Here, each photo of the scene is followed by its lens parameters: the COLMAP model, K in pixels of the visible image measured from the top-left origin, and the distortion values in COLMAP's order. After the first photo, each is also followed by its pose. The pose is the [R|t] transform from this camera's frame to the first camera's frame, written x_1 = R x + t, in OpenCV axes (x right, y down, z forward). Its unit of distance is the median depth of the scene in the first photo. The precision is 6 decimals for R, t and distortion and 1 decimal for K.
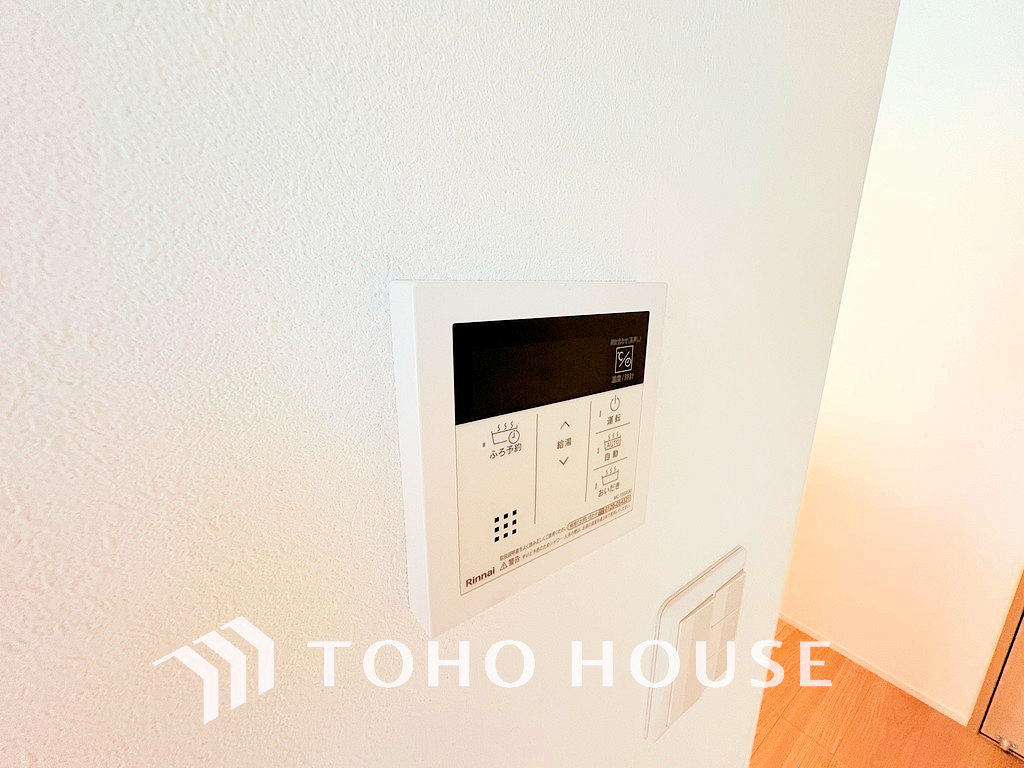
lens RADIAL K [[408.0, 0, 512.0], [0, 408.0, 384.0], [0, 0, 1]] dist [-0.001241, 0.000166]
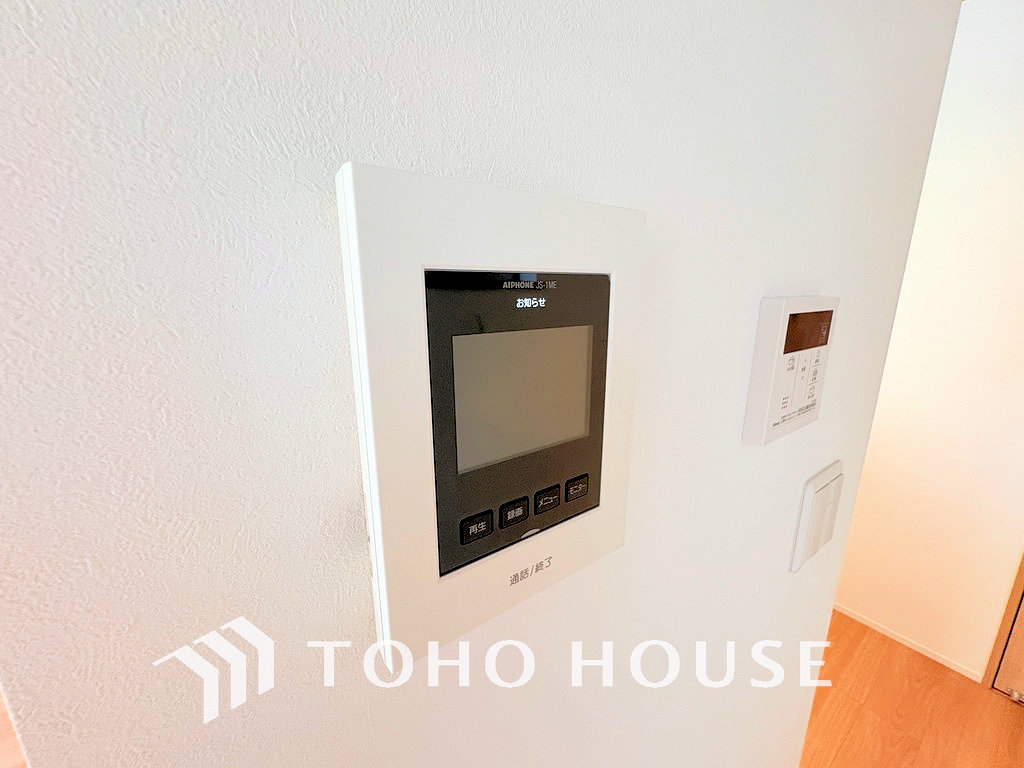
lens RADIAL K [[408.0, 0, 512.0], [0, 408.0, 384.0], [0, 0, 1]] dist [-0.001241, 0.000166]
pose [[0.999967, 0.000532, -0.008080, -0.179464], [-0.000629, 0.999927, -0.012027, 0.031666], [0.008073, 0.012032, 0.999895, -0.153286]]
